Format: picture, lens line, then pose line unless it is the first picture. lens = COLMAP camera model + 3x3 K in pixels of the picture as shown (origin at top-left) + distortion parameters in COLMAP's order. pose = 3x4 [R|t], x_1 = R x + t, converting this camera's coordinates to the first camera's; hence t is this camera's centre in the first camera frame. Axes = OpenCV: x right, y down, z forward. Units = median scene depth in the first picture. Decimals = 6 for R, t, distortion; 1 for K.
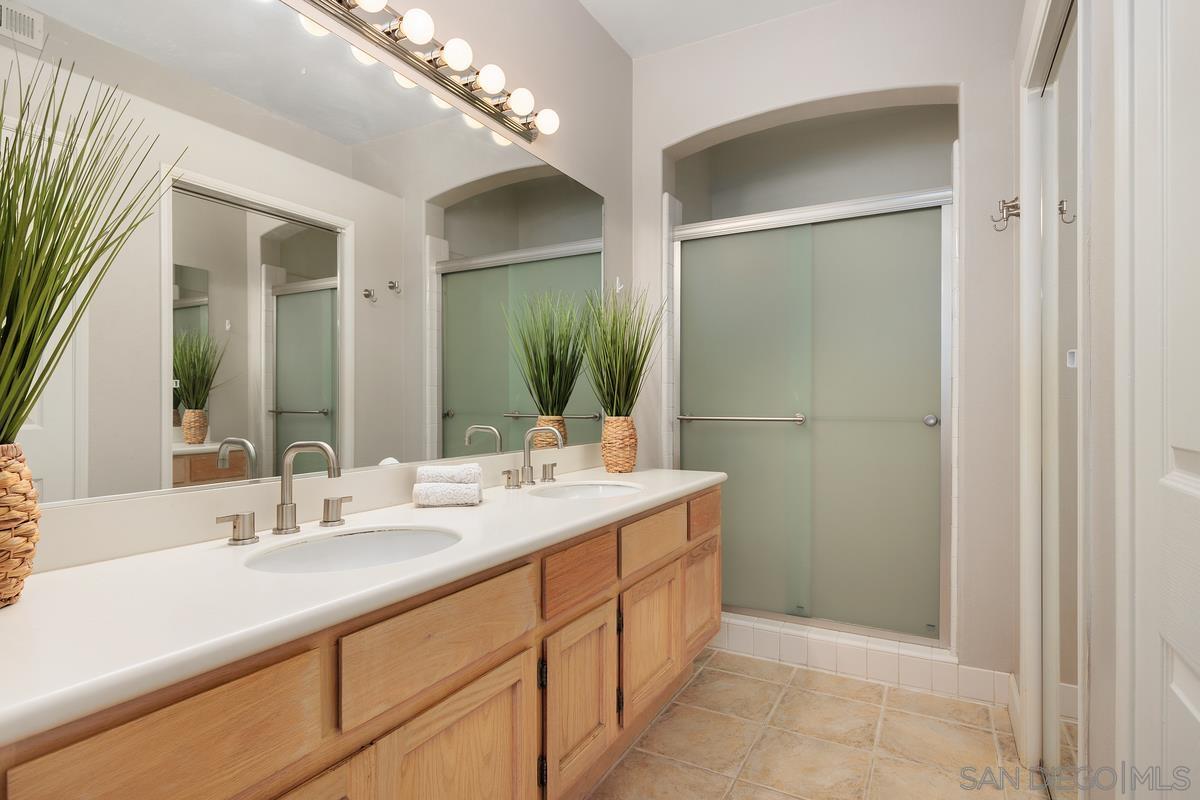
lens RADIAL K [[613.0, 0, 599.3], [0, 613.0, 401.1], [0, 0, 1]] dist [0.002091, 0.000399]
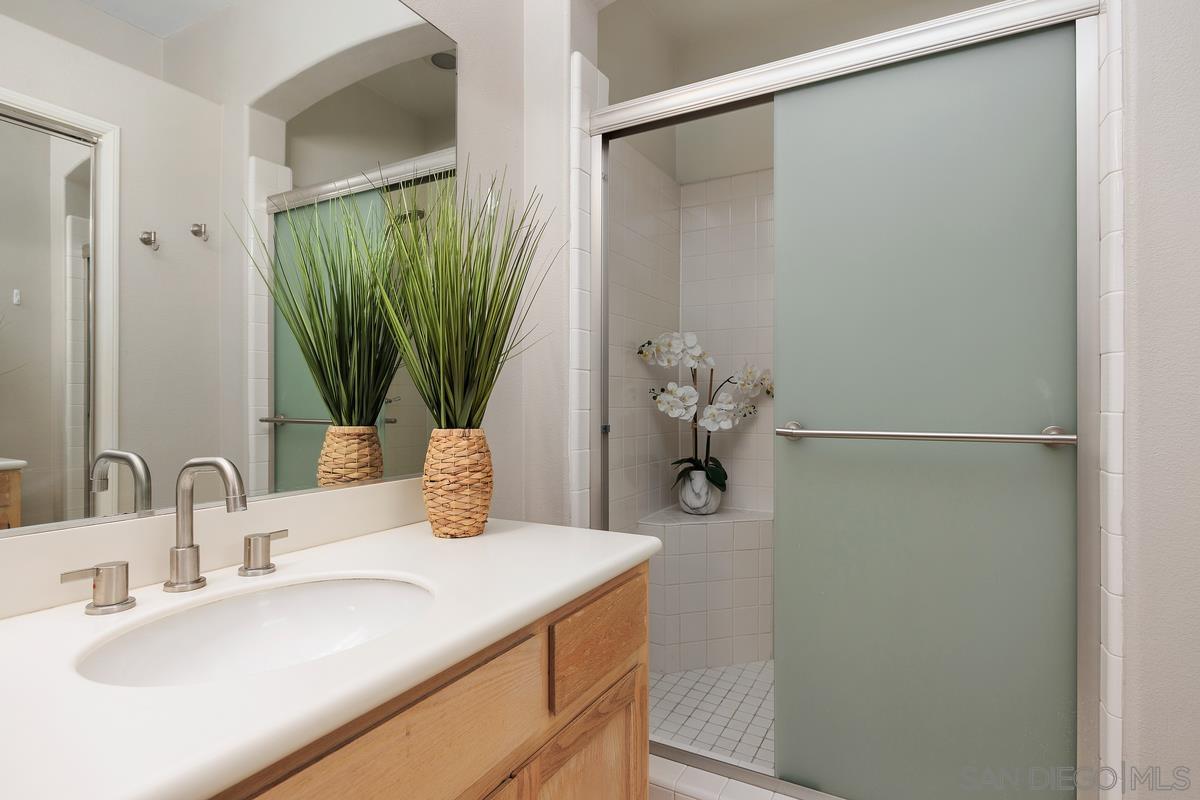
lens RADIAL K [[613.0, 0, 600.4], [0, 613.0, 401.0], [0, 0, 1]] dist [0.002091, 0.000399]
pose [[0.999991, 0.000128, 0.004282, 0.149951], [-0.000124, 0.999999, -0.001009, 0.002061], [-0.004283, 0.001008, 0.999990, 0.466387]]
